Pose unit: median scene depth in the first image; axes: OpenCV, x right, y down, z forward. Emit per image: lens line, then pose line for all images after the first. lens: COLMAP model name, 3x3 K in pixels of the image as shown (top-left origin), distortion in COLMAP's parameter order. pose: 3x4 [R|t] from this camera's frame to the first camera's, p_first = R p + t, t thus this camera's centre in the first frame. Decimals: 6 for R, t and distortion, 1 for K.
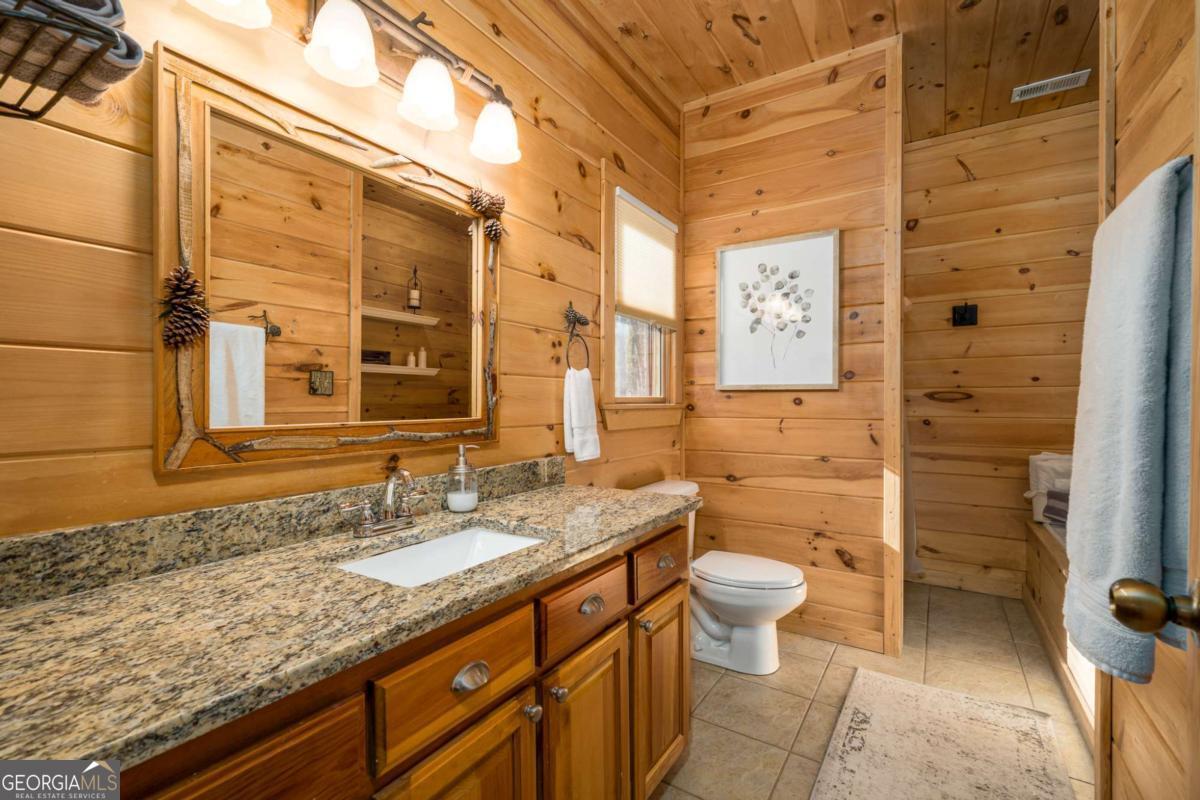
lens RADIAL K [[527.0, 0, 597.5], [0, 527.0, 404.7], [0, 0, 1]] dist [-0.004962, -0.000502]
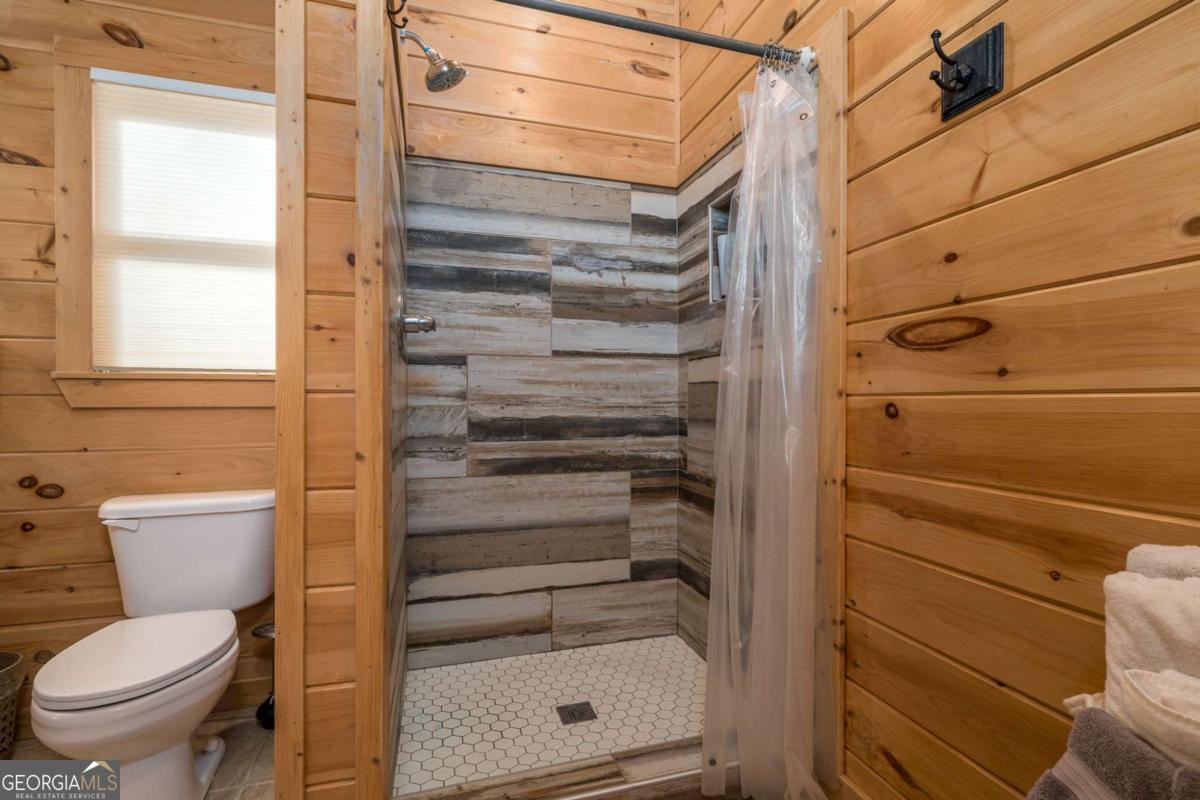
lens RADIAL K [[564.4, 0, 604.7], [0, 564.4, 401.6], [0, 0, 1]] dist [0.001519, 0.000247]
pose [[0.771025, 0.000648, -0.636804, 0.741057], [0.000086, 0.999999, 0.001121, 0.027618], [0.636804, -0.000919, 0.771025, 0.591422]]
